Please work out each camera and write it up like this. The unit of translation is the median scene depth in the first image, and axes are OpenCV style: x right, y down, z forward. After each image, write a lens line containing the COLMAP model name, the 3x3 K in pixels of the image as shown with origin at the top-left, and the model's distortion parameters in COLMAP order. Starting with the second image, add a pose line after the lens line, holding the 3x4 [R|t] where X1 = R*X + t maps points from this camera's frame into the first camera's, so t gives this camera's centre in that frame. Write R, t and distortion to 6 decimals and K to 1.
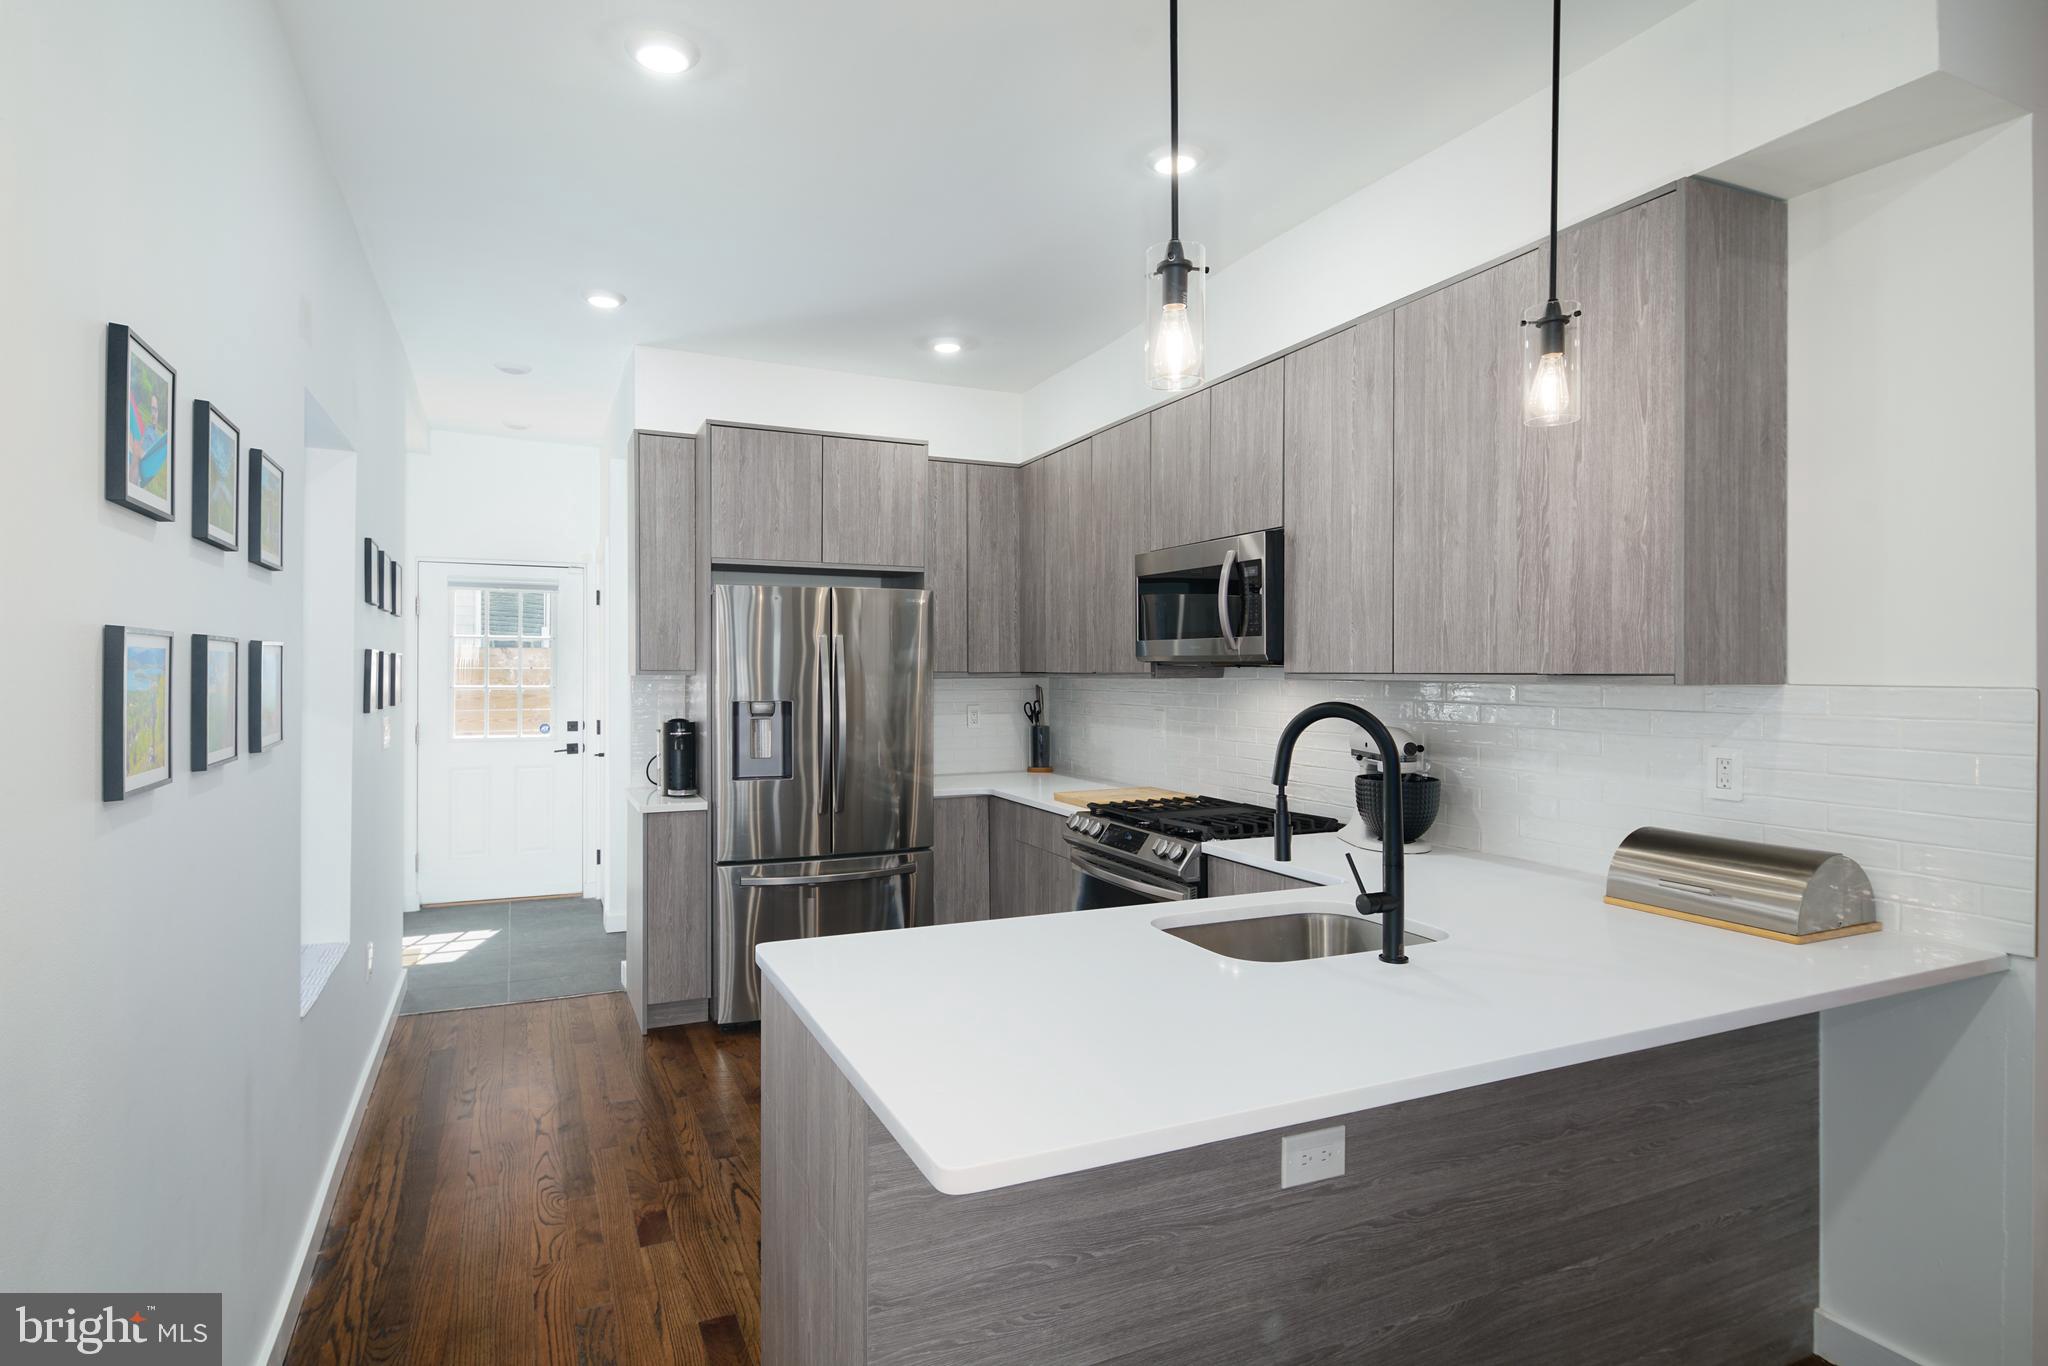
lens RADIAL K [[1041.3, 0, 987.6], [0, 1041.3, 675.7], [0, 0, 1]] dist [0.002503, 0.000245]
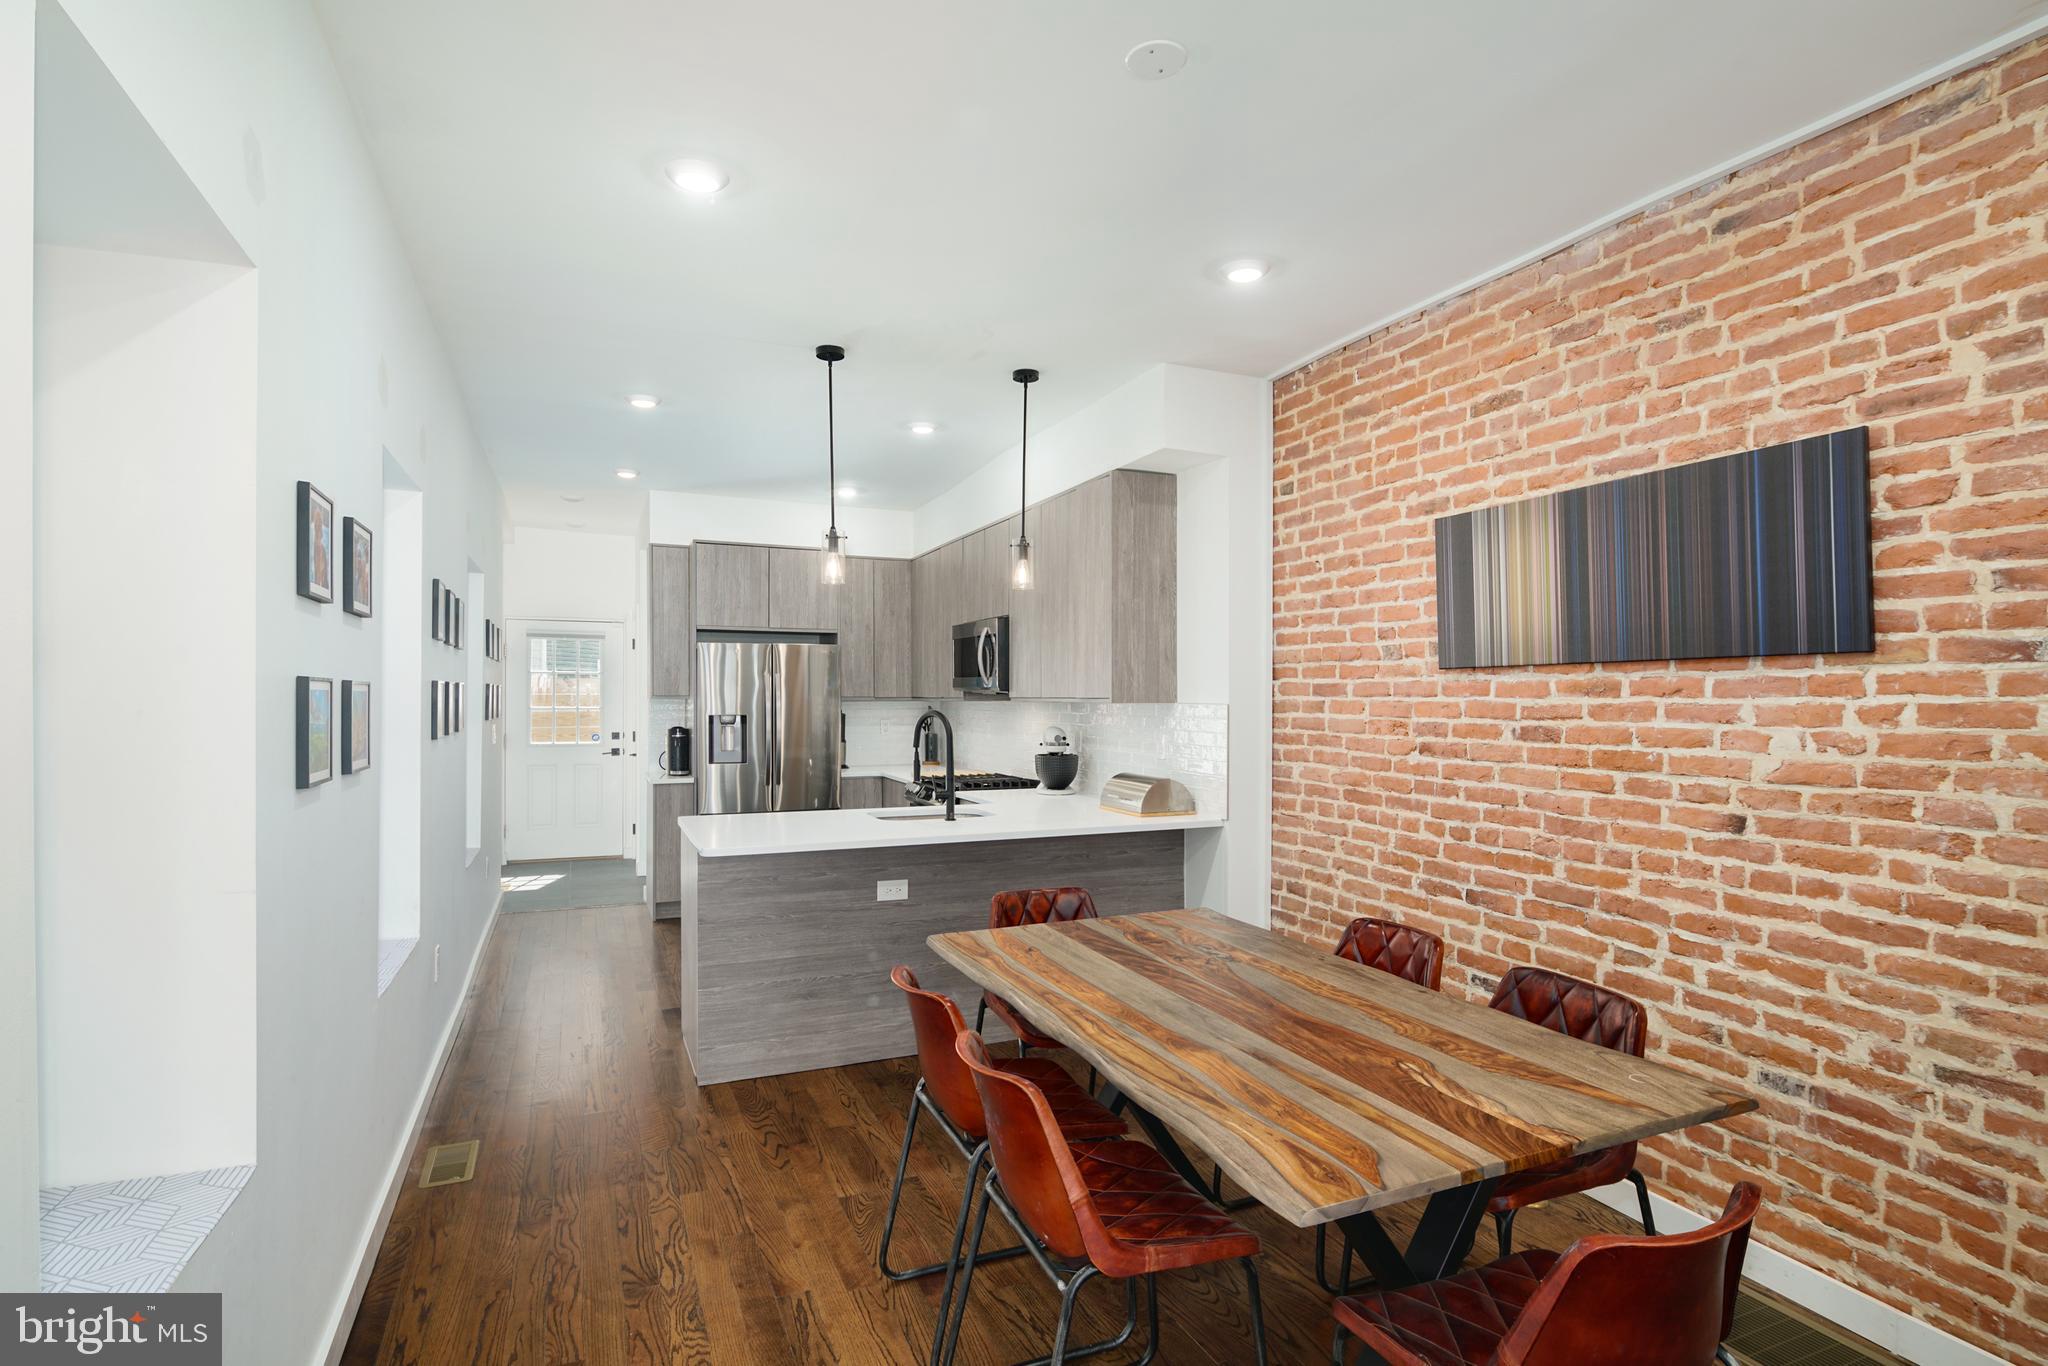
lens RADIAL K [[1076.2, 0, 1076.8], [0, 1076.2, 703.1], [0, 0, 1]] dist [-0.001153, -0.000337]
pose [[0.999953, 0.000489, 0.009682, 0.326293], [-0.000506, 0.999998, 0.001734, 0.002943], [-0.009681, -0.001739, 0.999952, -0.710592]]
